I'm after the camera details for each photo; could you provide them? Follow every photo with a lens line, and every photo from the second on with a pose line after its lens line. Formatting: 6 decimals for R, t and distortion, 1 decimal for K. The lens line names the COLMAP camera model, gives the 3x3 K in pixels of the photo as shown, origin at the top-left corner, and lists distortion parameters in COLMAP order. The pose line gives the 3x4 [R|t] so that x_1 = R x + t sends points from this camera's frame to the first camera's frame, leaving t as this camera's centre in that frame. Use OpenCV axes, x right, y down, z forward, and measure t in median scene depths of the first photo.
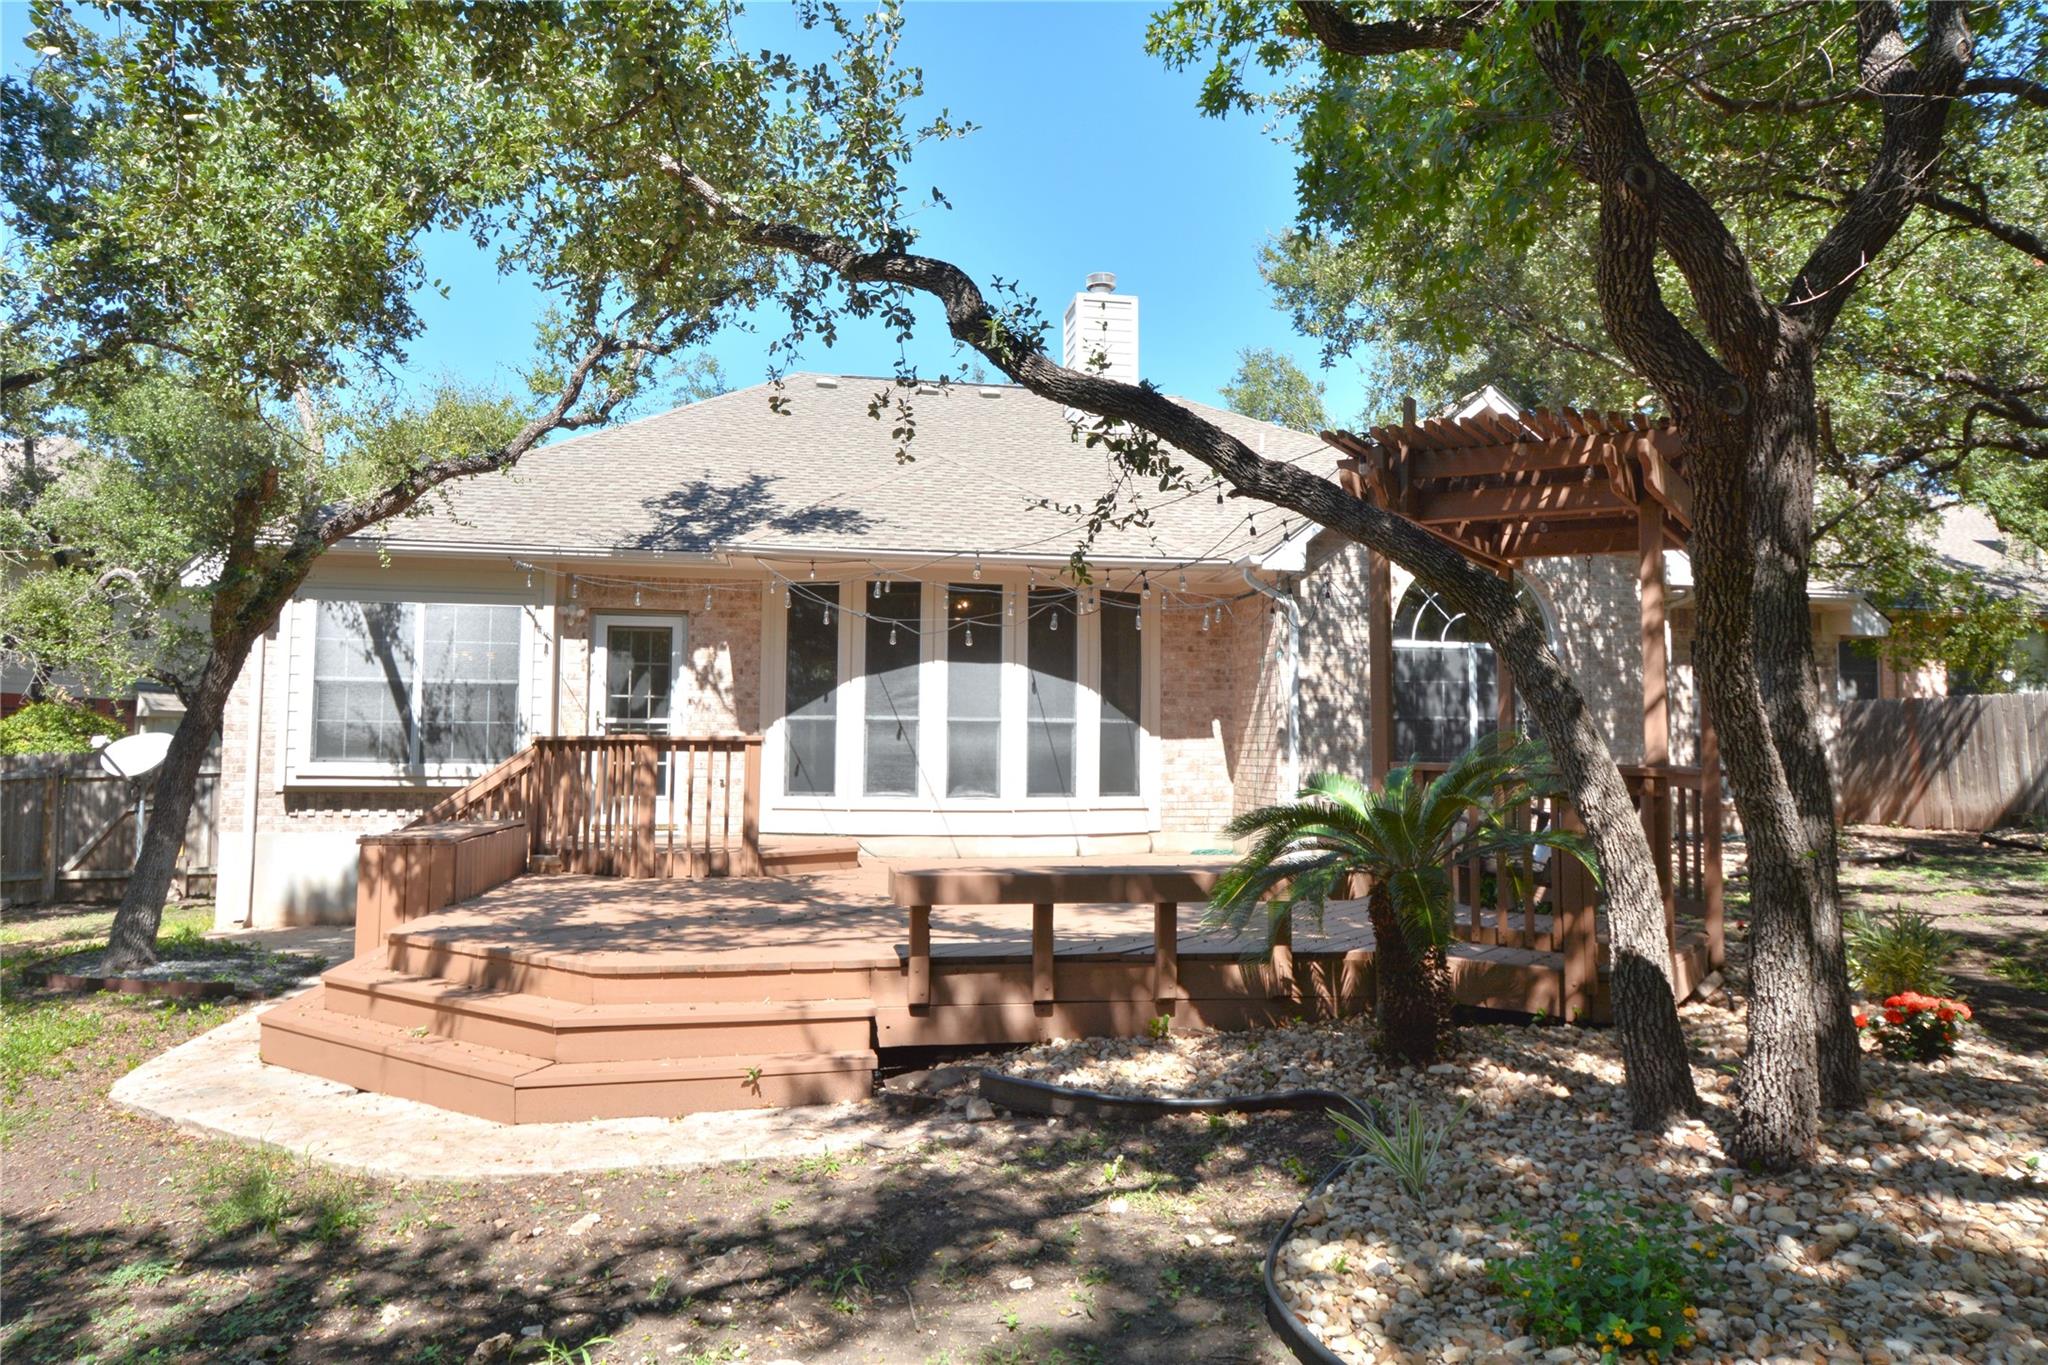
lens RADIAL K [[1260.3, 0, 1028.4], [0, 1260.3, 703.7], [0, 0, 1]] dist [-0.006323, -0.000384]
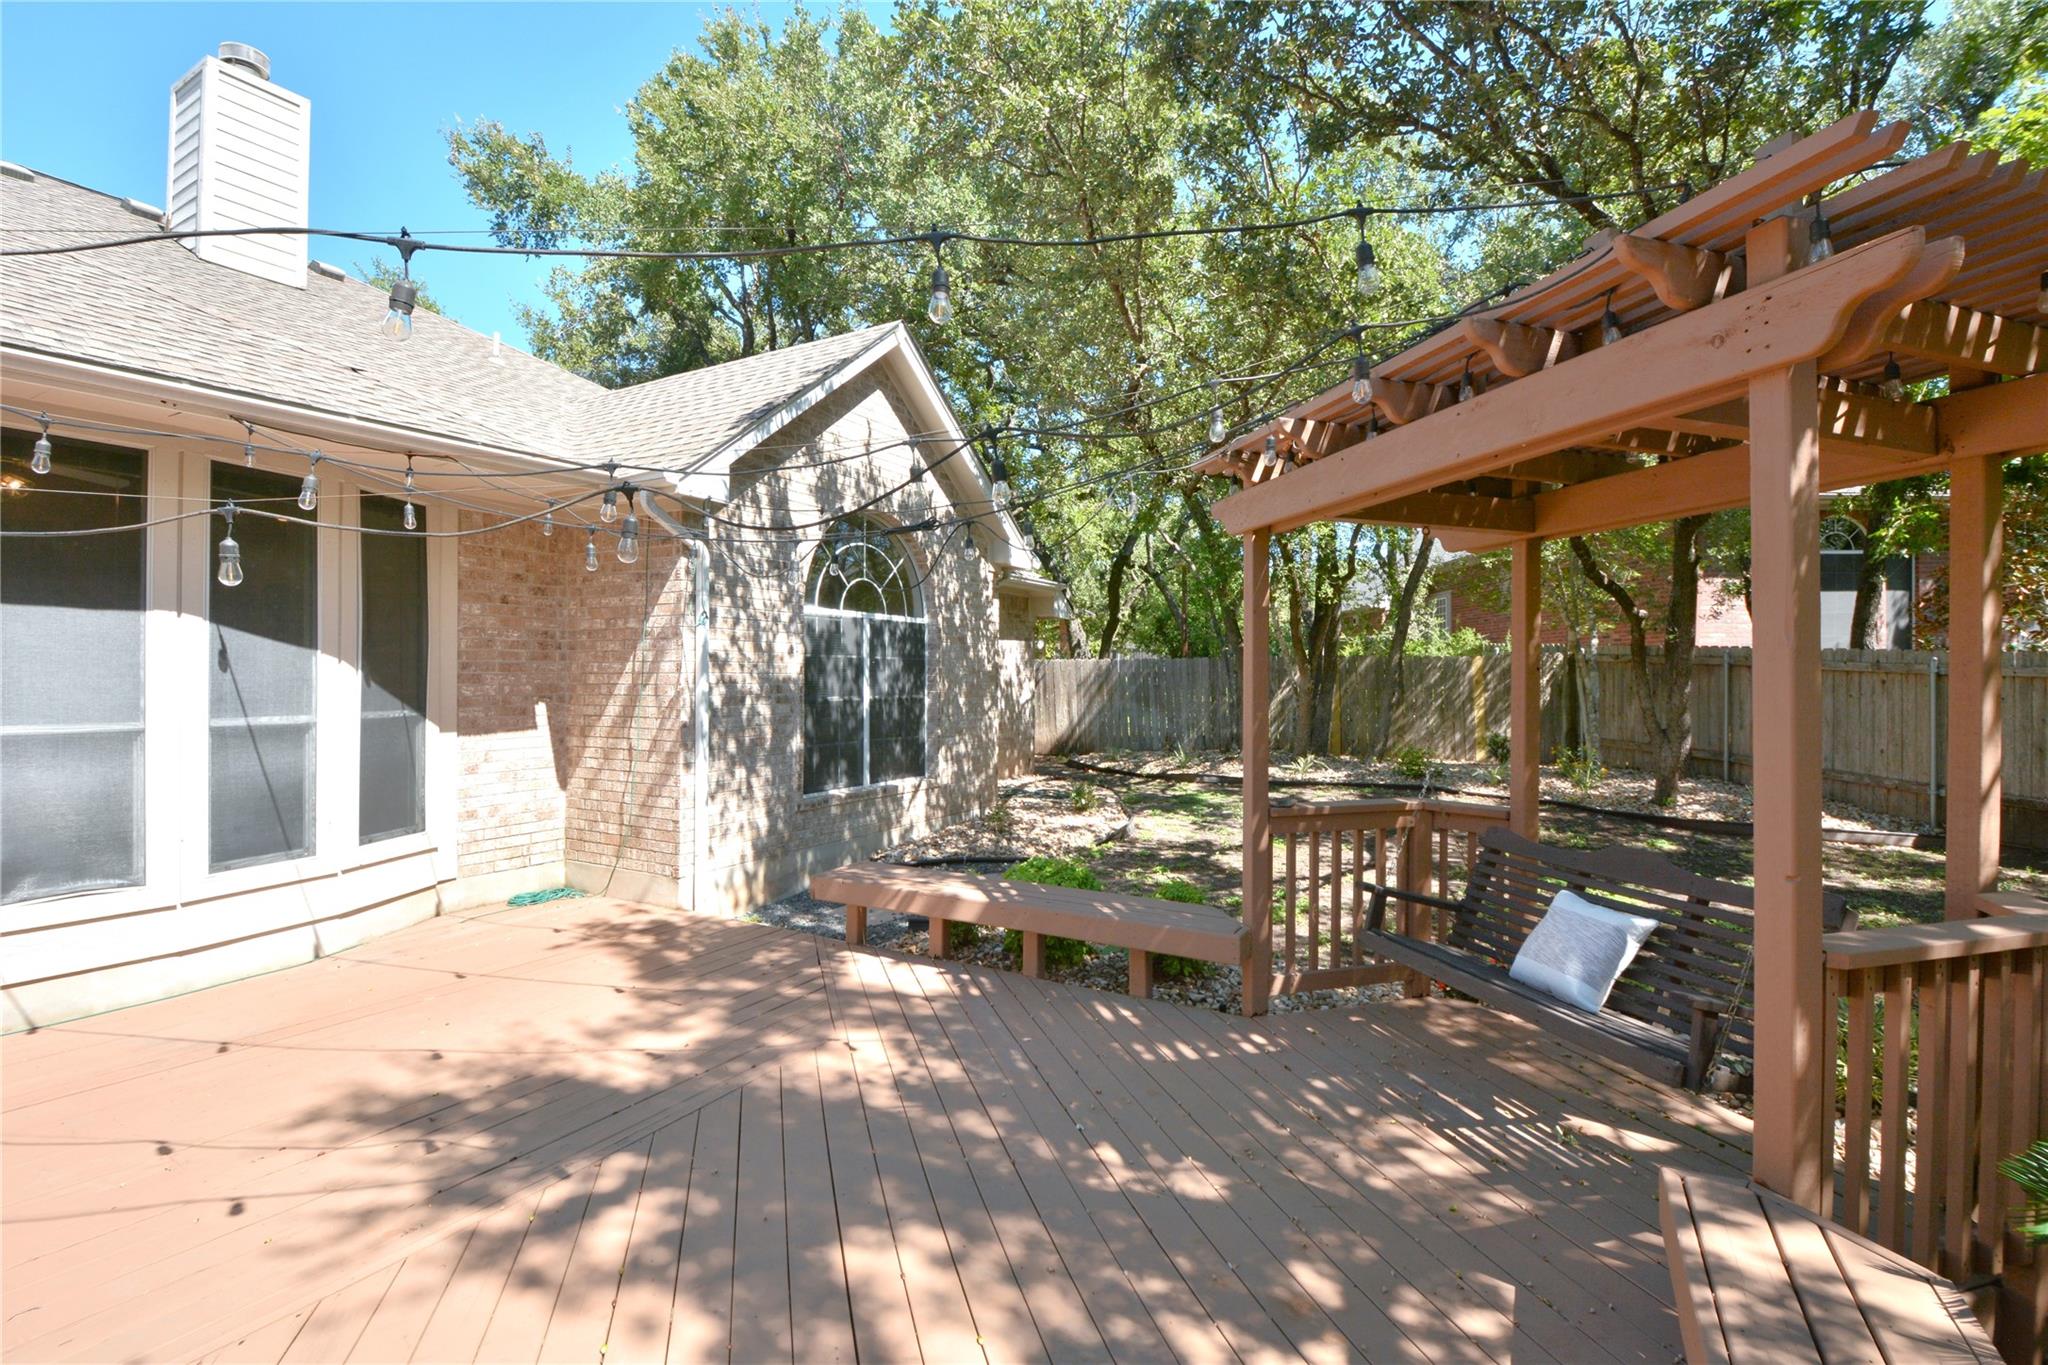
lens RADIAL K [[903.3, 0, 1013.6], [0, 903.3, 668.1], [0, 0, 1]] dist [-0.017104, -0.002376]
pose [[0.642736, 0.001935, 0.766085, -0.068303], [-0.032662, 0.999157, 0.024879, -0.029627], [-0.765391, -0.041012, 0.642257, 0.520173]]
